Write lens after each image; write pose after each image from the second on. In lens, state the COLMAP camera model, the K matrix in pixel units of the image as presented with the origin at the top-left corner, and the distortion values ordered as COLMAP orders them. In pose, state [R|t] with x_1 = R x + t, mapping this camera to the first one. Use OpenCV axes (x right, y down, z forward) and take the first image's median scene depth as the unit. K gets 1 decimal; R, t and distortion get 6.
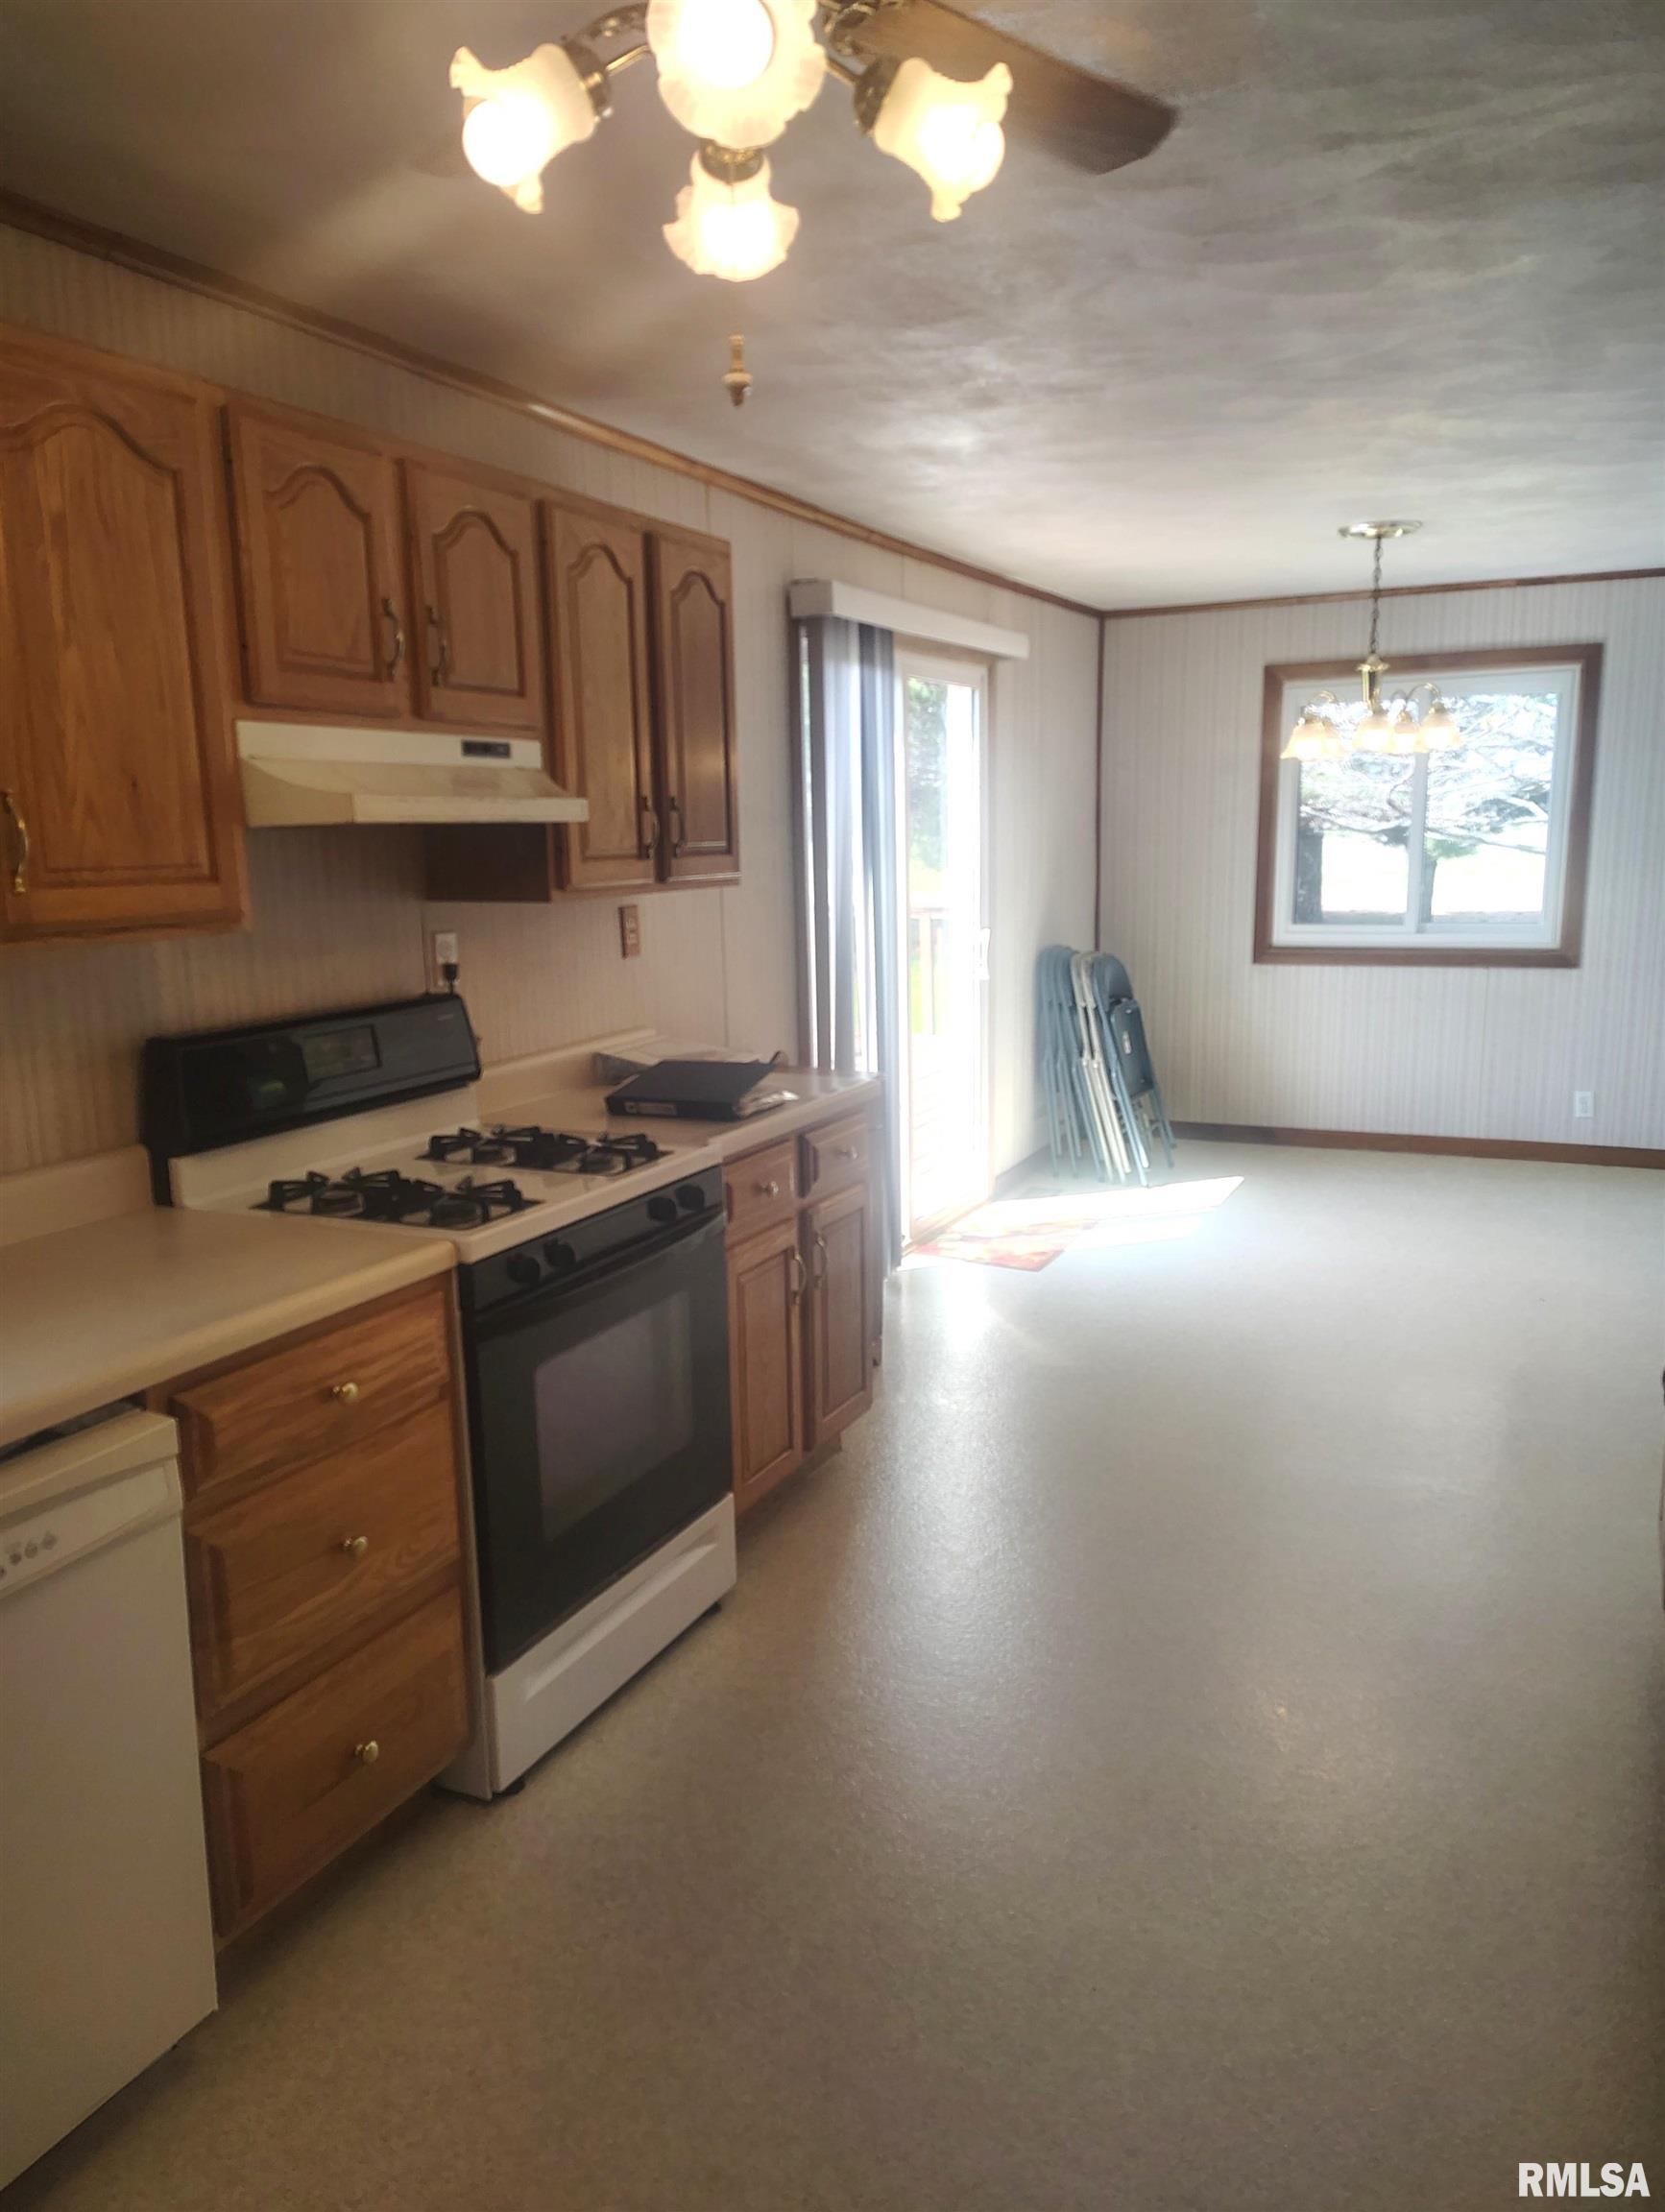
lens RADIAL K [[1528.9, 0, 817.2], [0, 1528.9, 1111.1], [0, 0, 1]] dist [0.027035, -0.023427]
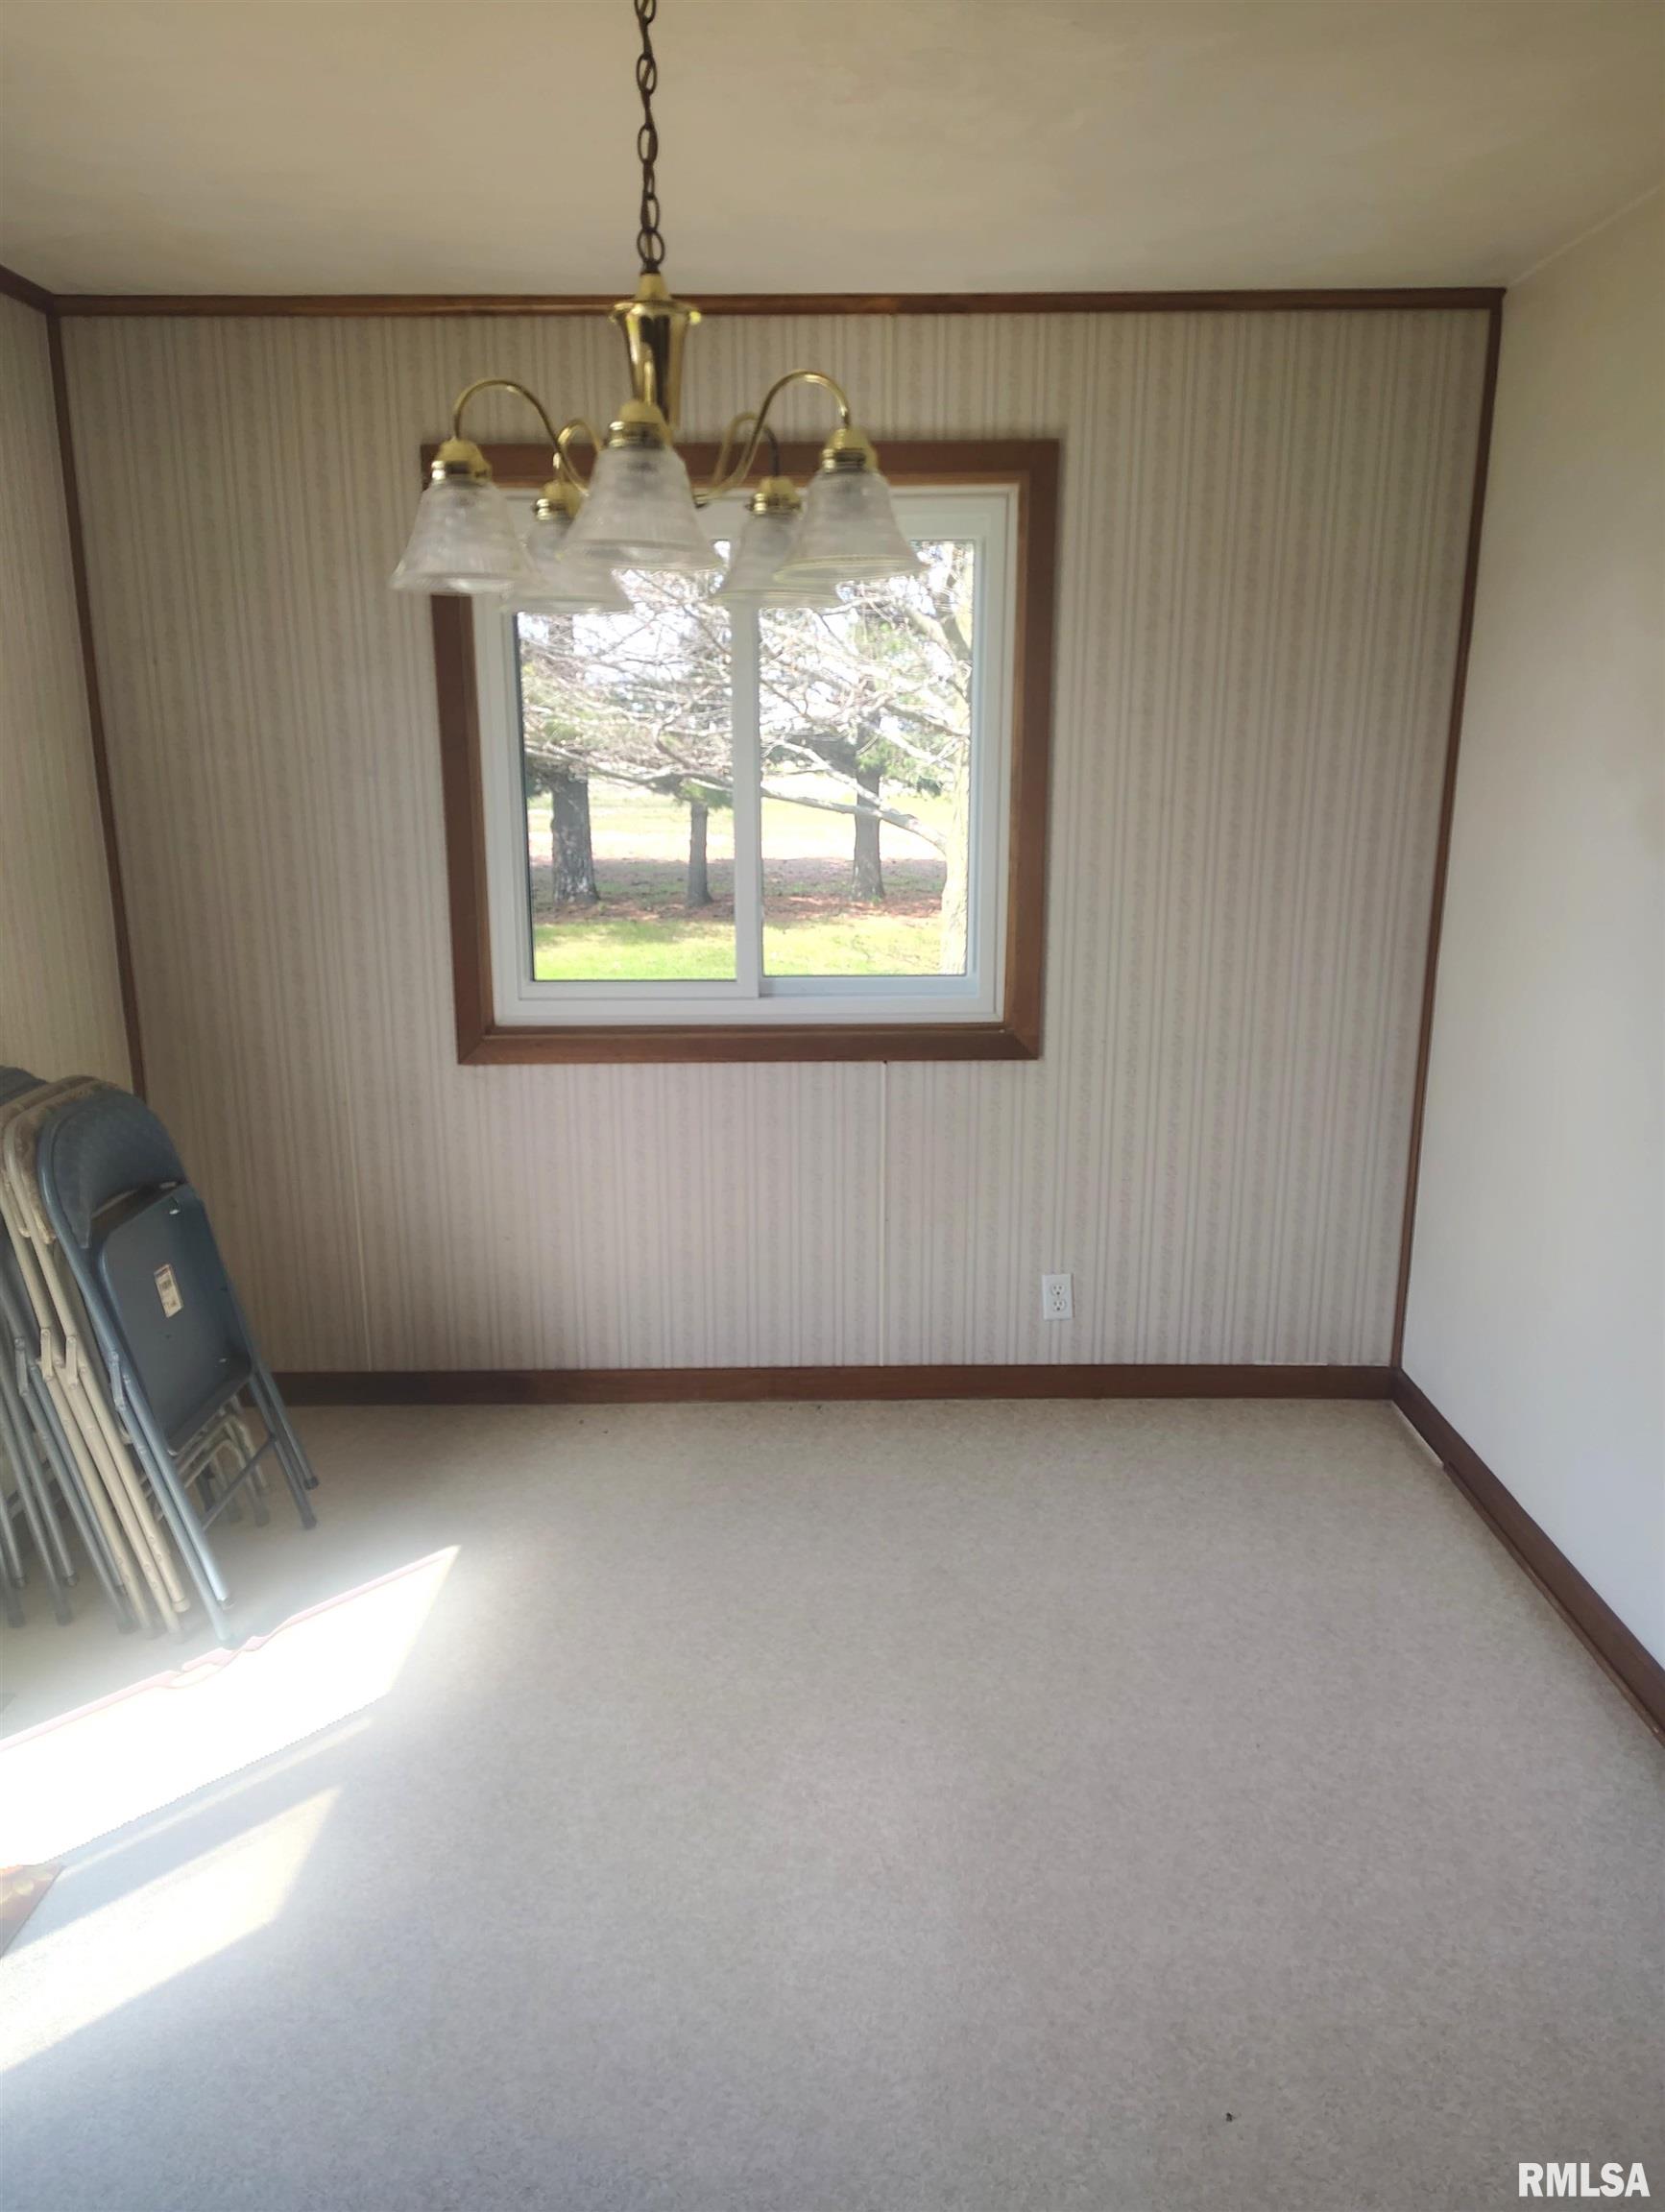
lens RADIAL K [[1528.9, 0, 843.1], [0, 1528.9, 1120.9], [0, 0, 1]] dist [0.027035, -0.023427]
pose [[0.890071, -0.088662, 0.447116, 0.183007], [0.068743, 0.995791, 0.060616, -0.106291], [-0.450608, -0.023216, 0.892420, 0.531850]]
